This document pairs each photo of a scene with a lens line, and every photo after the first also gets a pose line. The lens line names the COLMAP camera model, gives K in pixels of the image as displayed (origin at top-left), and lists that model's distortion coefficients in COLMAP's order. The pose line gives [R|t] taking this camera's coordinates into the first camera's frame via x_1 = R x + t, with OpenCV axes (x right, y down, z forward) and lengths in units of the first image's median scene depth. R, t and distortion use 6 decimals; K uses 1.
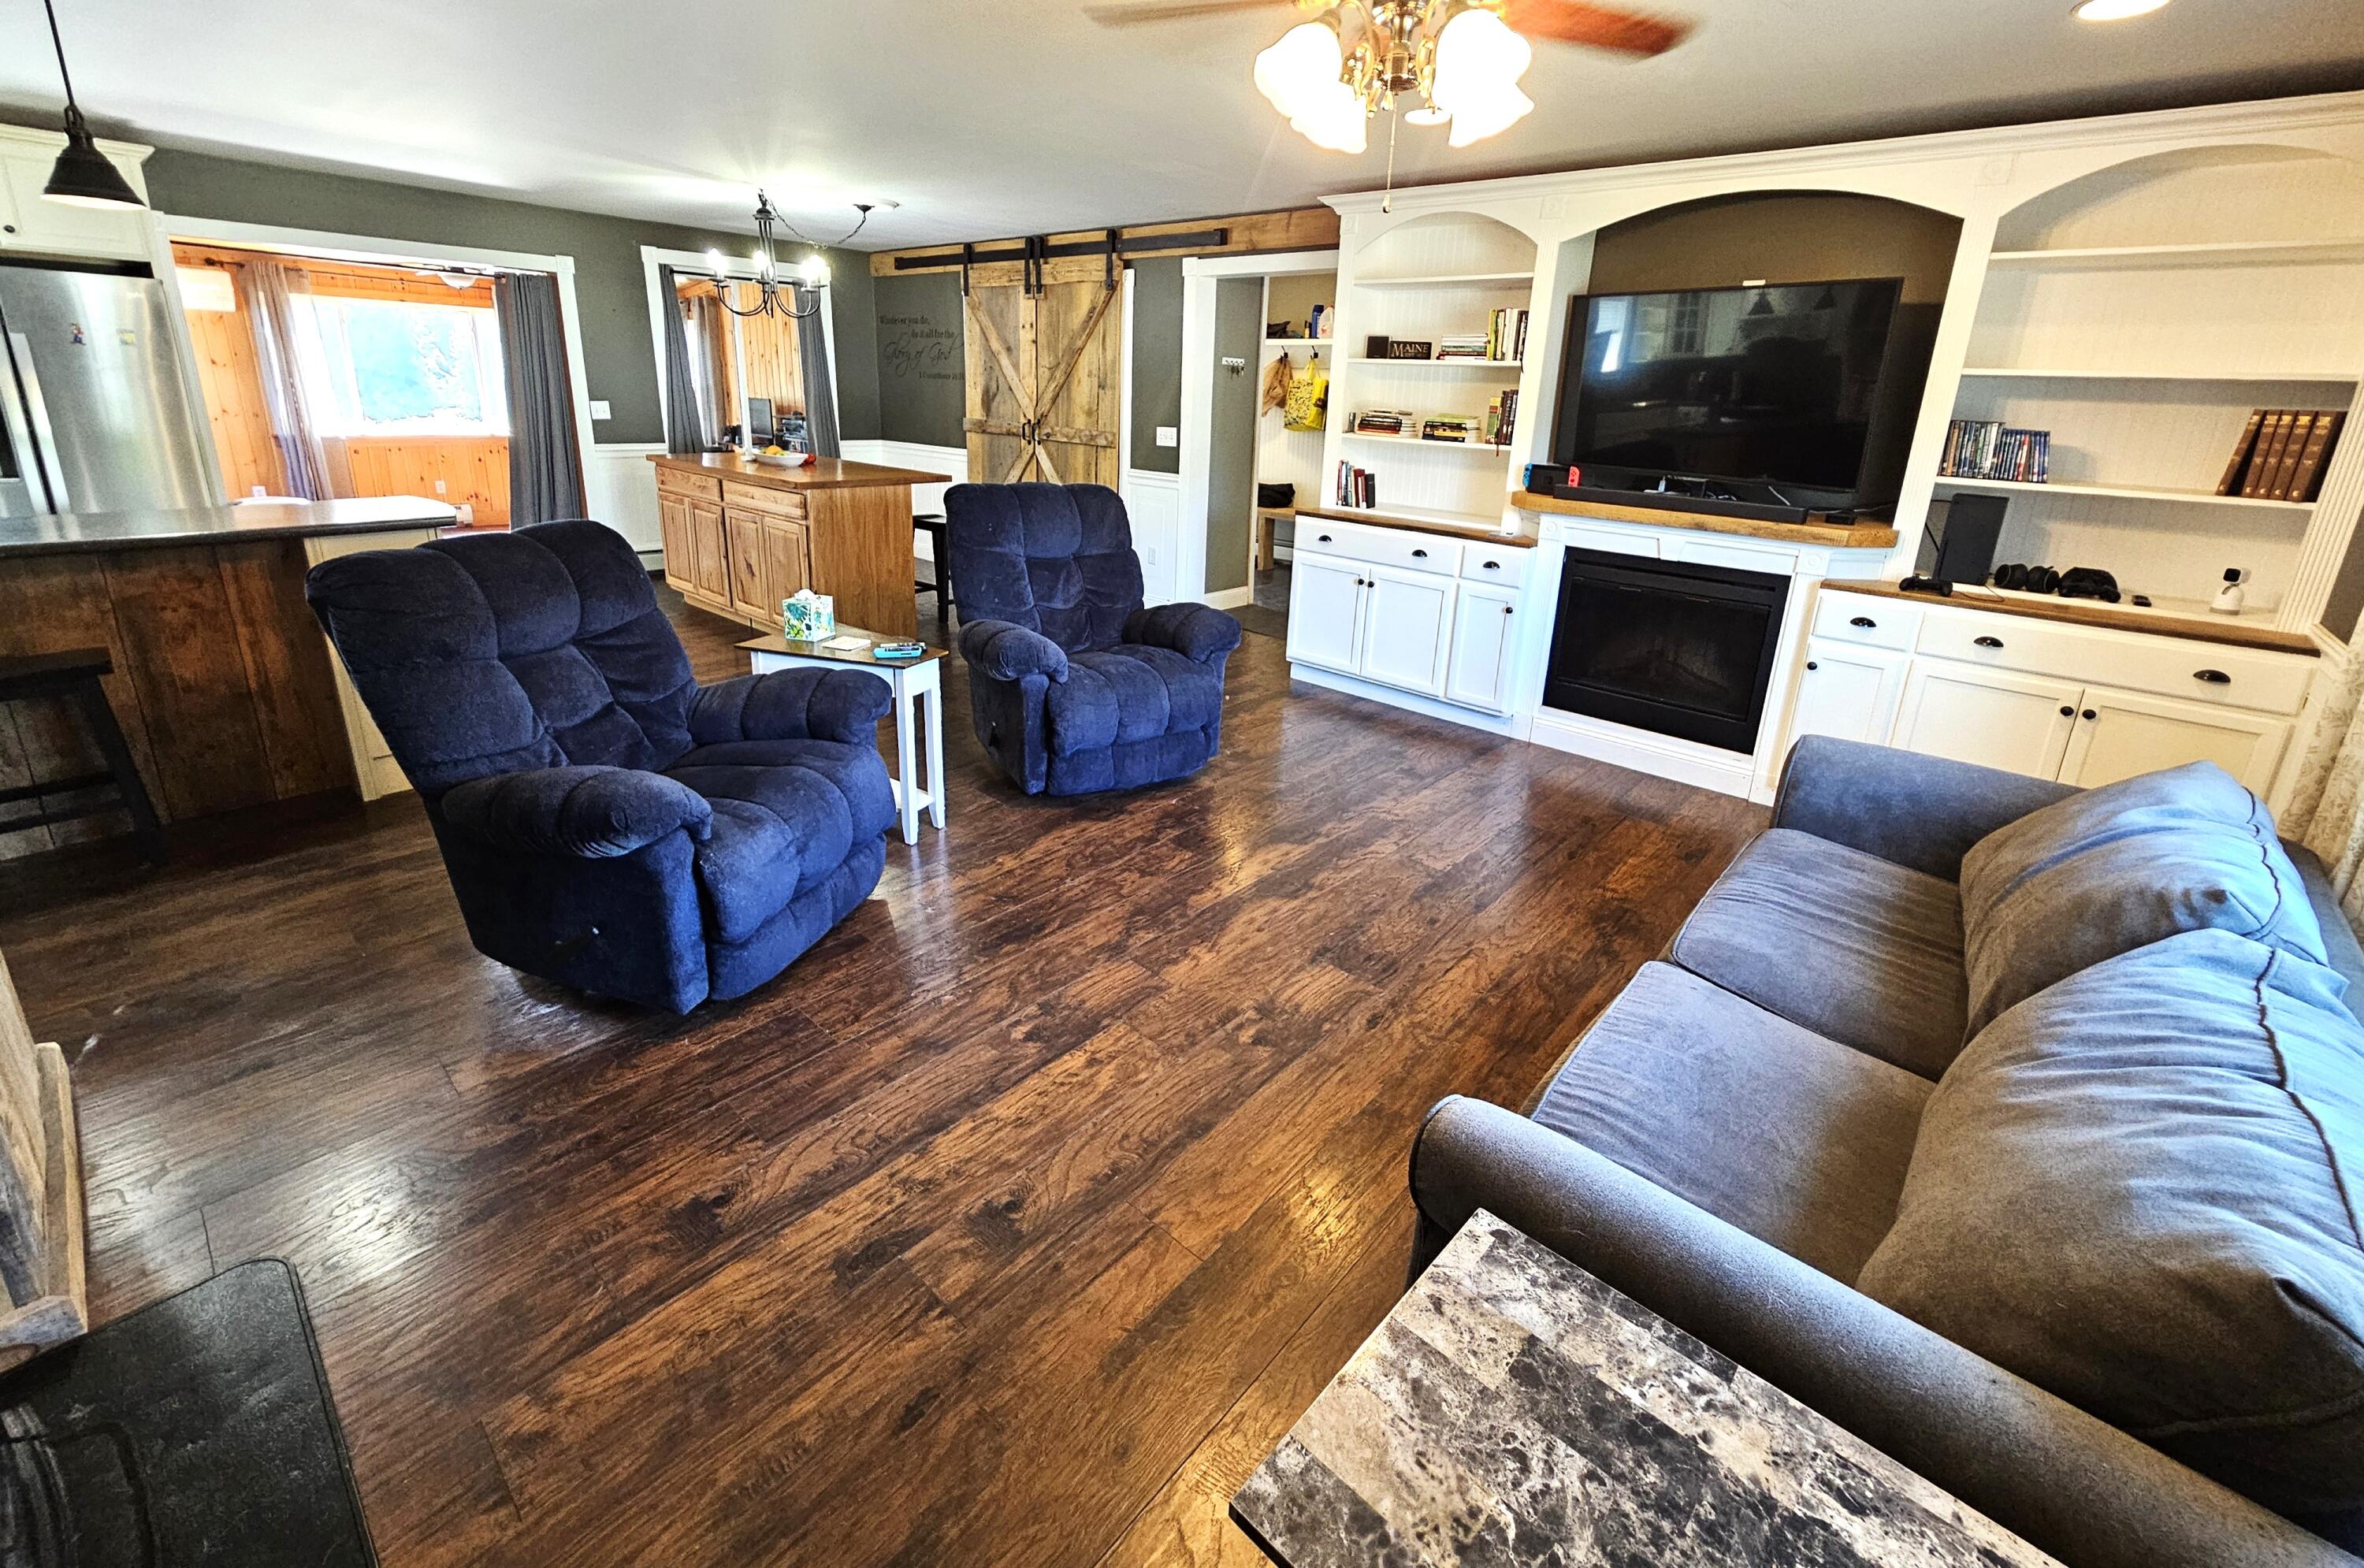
lens RADIAL K [[964.9, 0, 1176.1], [0, 964.9, 661.4], [0, 0, 1]] dist [0.016868, 0.000004]
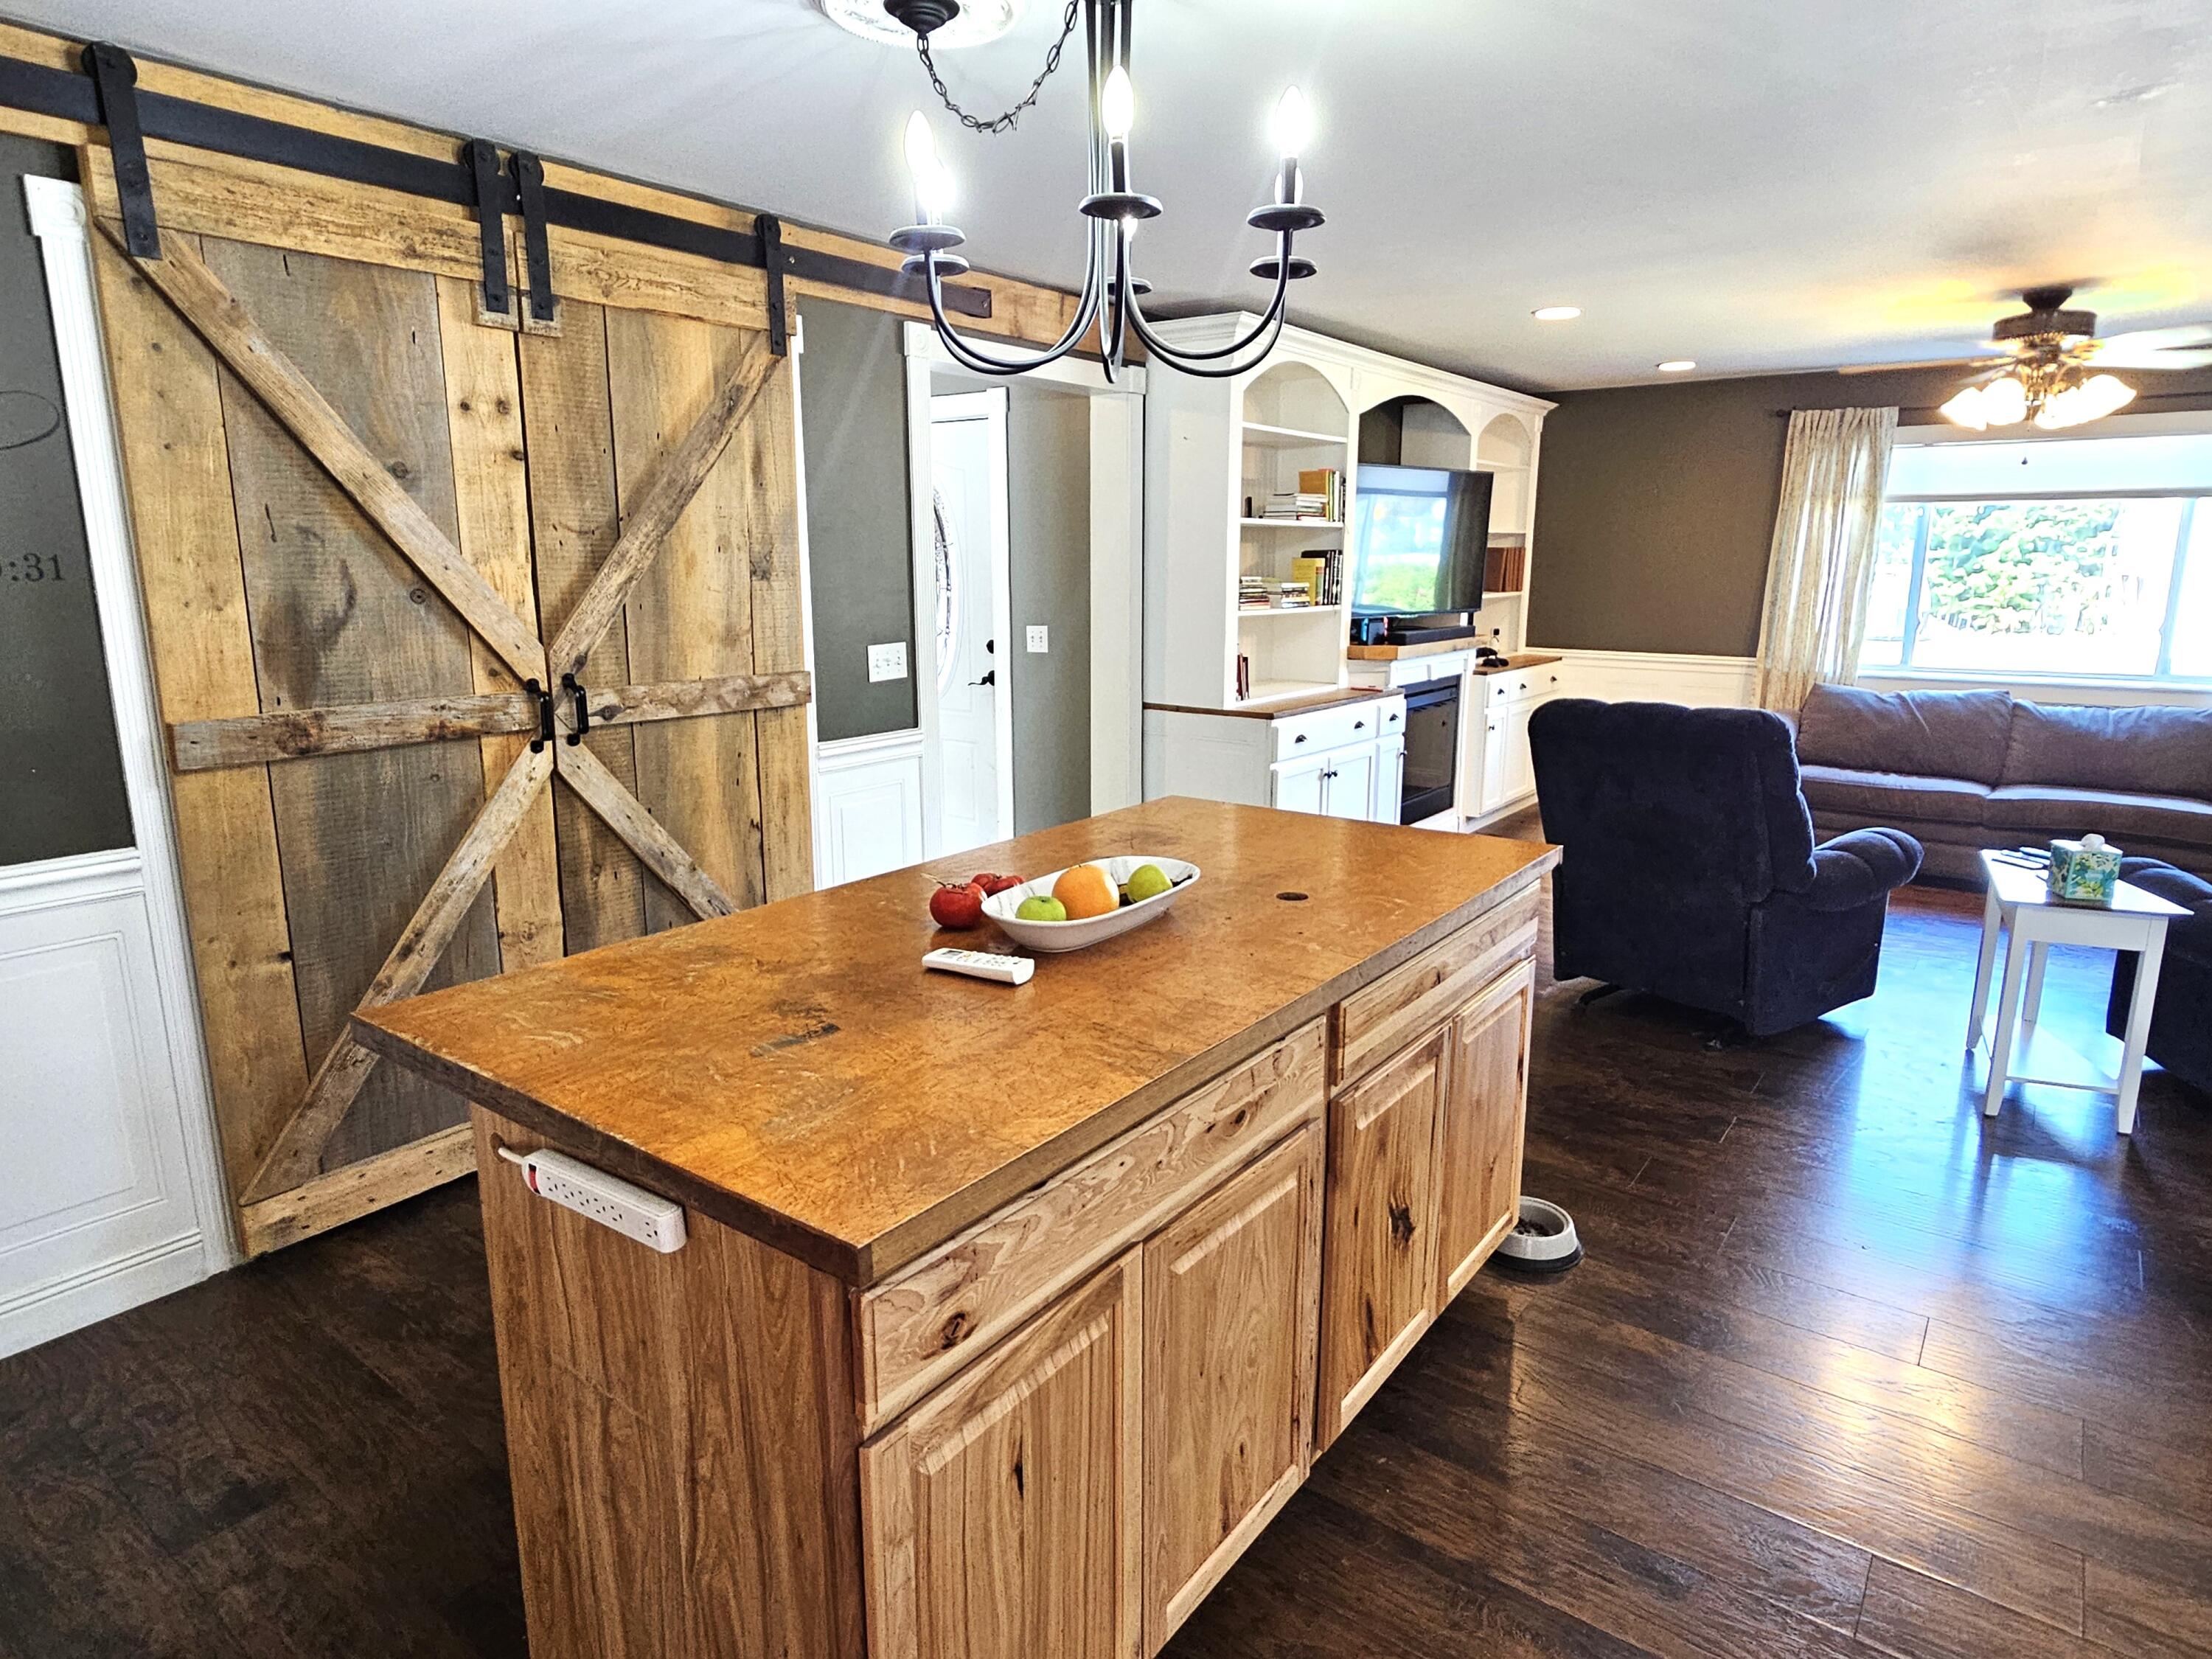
lens RADIAL K [[1279.6, 0, 1115.9], [0, 1279.6, 818.7], [0, 0, 1]] dist [-0.001041, -0.000864]
pose [[-0.090850, -0.239067, 0.966744, -0.695796], [0.272286, 0.927805, 0.255026, -0.299389], [-0.957918, 0.286400, -0.019196, 0.937669]]
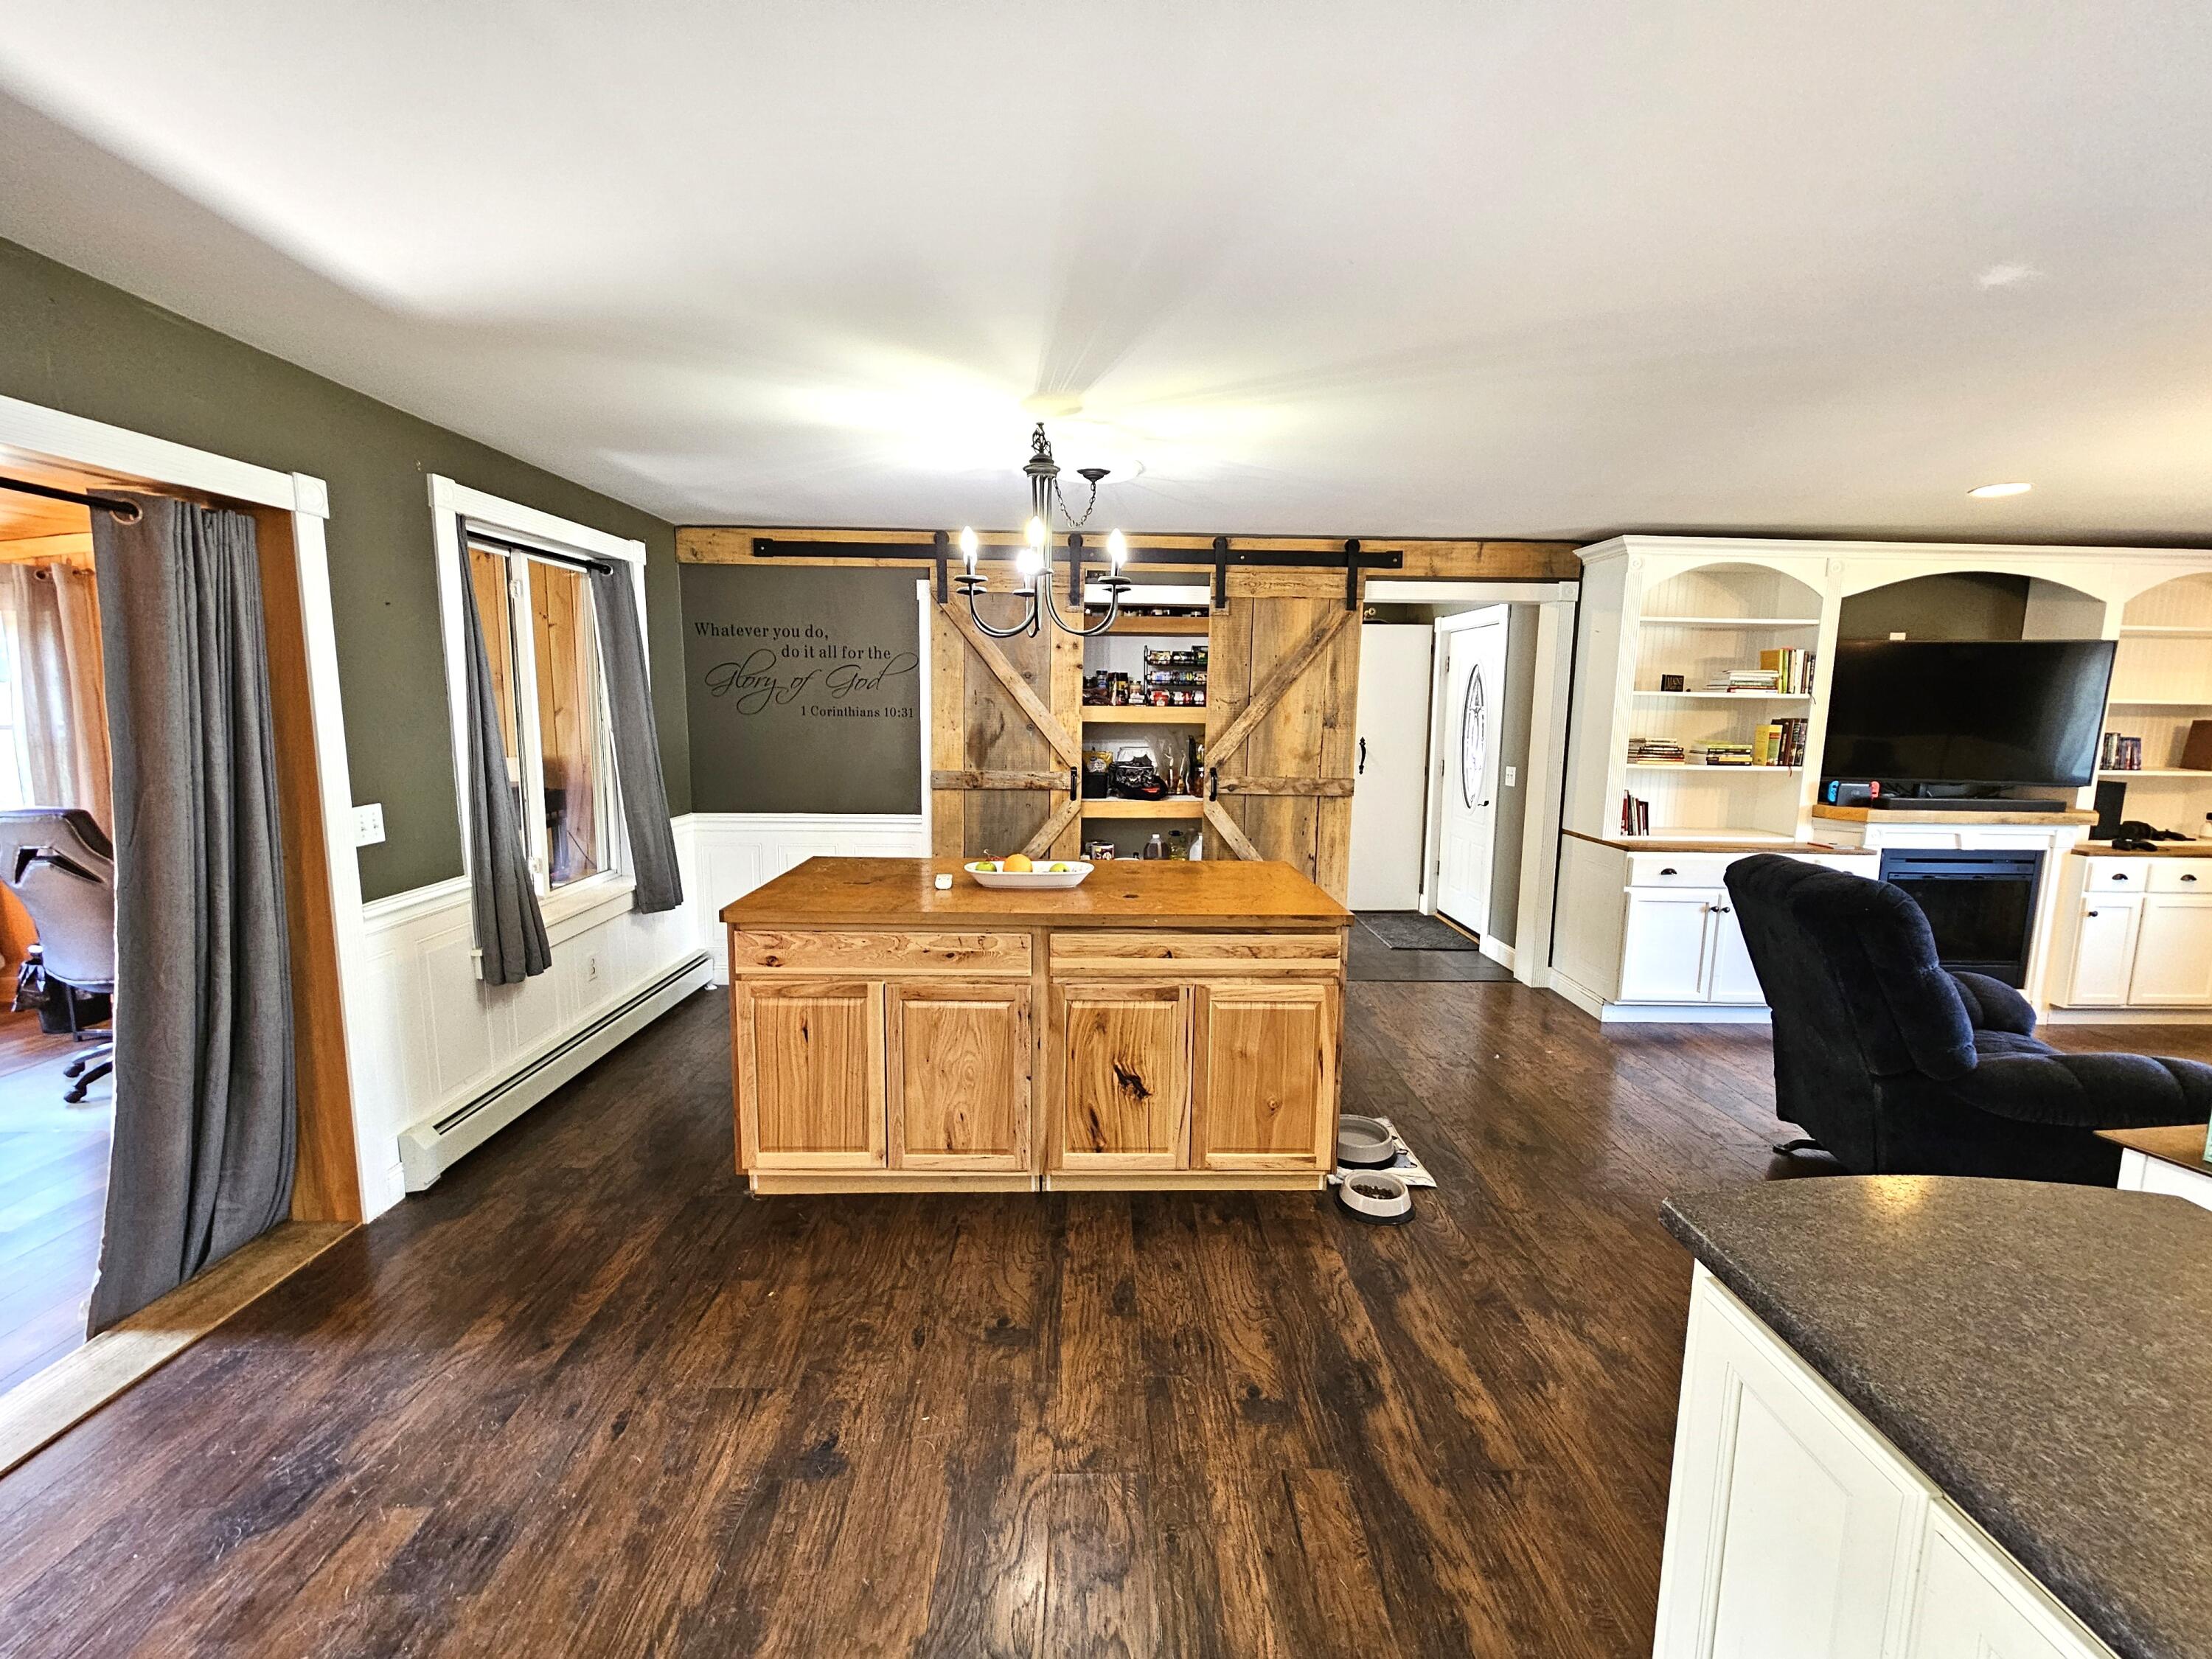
lens RADIAL K [[913.0, 0, 1114.9], [0, 913.0, 820.2], [0, 0, 1]] dist [-0.001079, 0.000174]
pose [[0.731889, -0.112155, 0.672131, -0.683354], [0.200809, 0.978059, -0.055459, -0.188283], [-0.651164, 0.175560, 0.738353, 0.534176]]
